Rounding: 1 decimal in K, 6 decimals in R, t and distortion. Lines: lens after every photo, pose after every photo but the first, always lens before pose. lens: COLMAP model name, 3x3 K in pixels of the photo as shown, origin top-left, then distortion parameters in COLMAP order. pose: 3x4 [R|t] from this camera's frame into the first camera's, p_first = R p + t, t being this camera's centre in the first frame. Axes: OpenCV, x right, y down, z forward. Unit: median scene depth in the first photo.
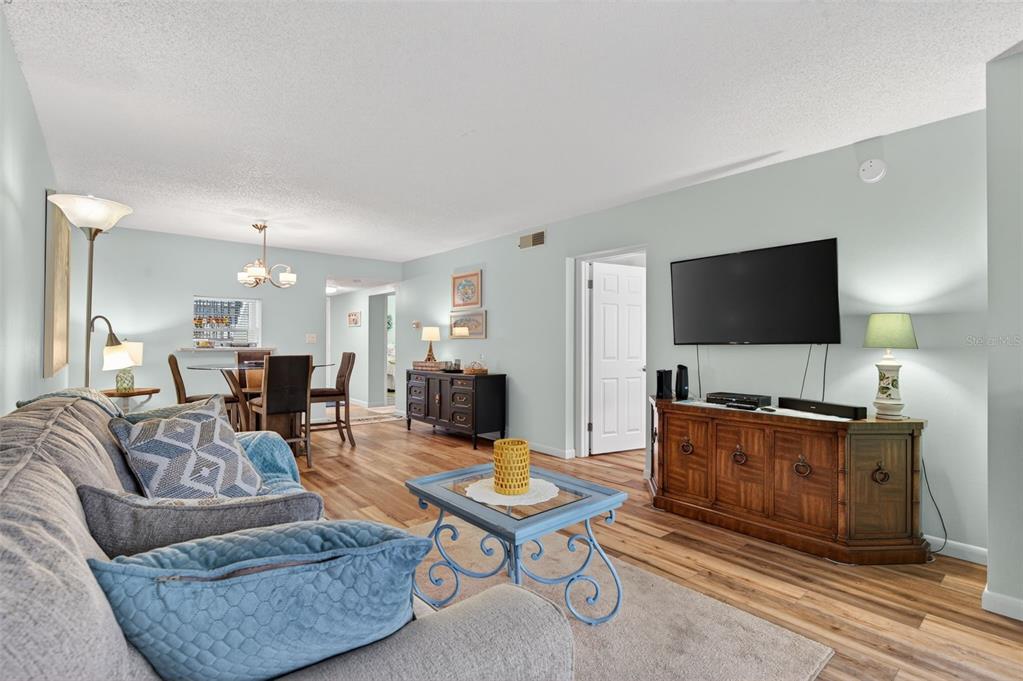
lens RADIAL K [[475.2, 0, 511.5], [0, 475.2, 340.5], [0, 0, 1]] dist [-0.014664, 0.000618]
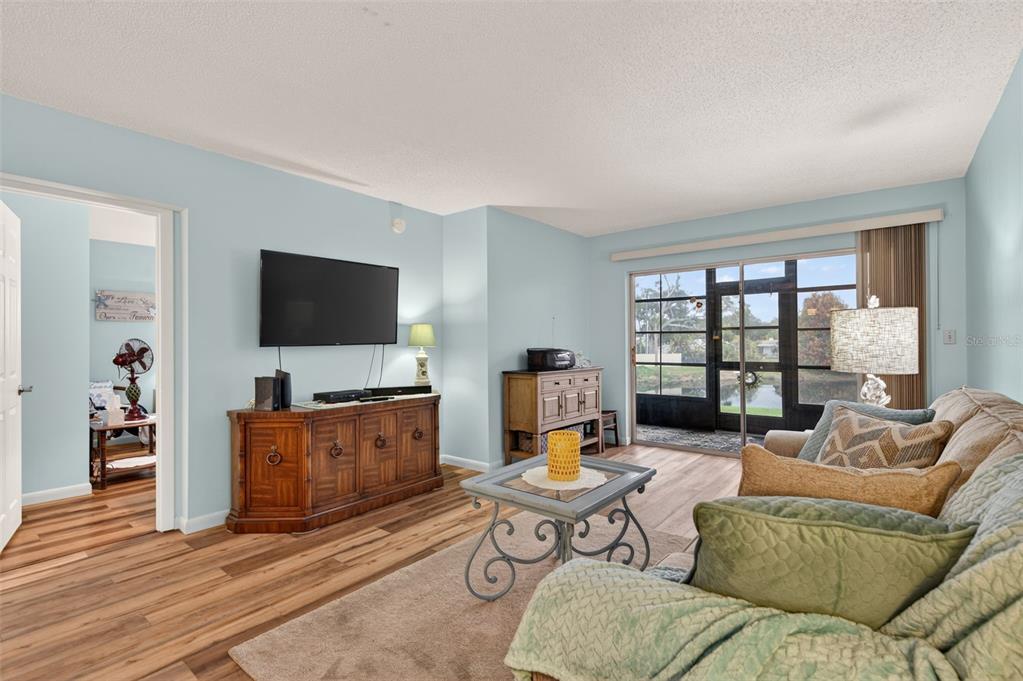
lens RADIAL K [[465.4, 0, 511.5], [0, 465.4, 340.5], [0, 0, 1]] dist [0.000099, -0.000288]
pose [[-0.177016, -0.001212, 0.984207, -0.653322], [0.000655, 0.999999, 0.001349, -0.004454], [-0.984208, 0.000884, -0.177015, 0.823303]]
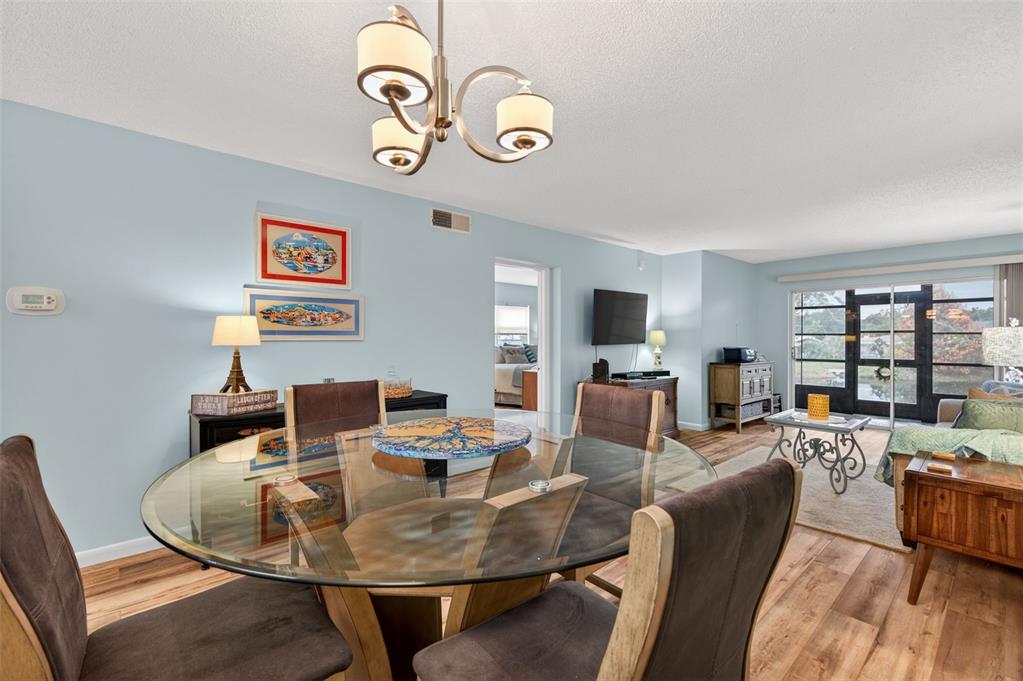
lens RADIAL K [[440.4, 0, 511.5], [0, 440.4, 340.5], [0, 0, 1]] dist [-0.002414, -0.000405]
pose [[-0.010137, -0.012080, 0.999876, -1.175349], [-0.006213, 0.999908, 0.012017, -0.024652], [-0.999929, -0.006091, -0.010211, 1.471890]]
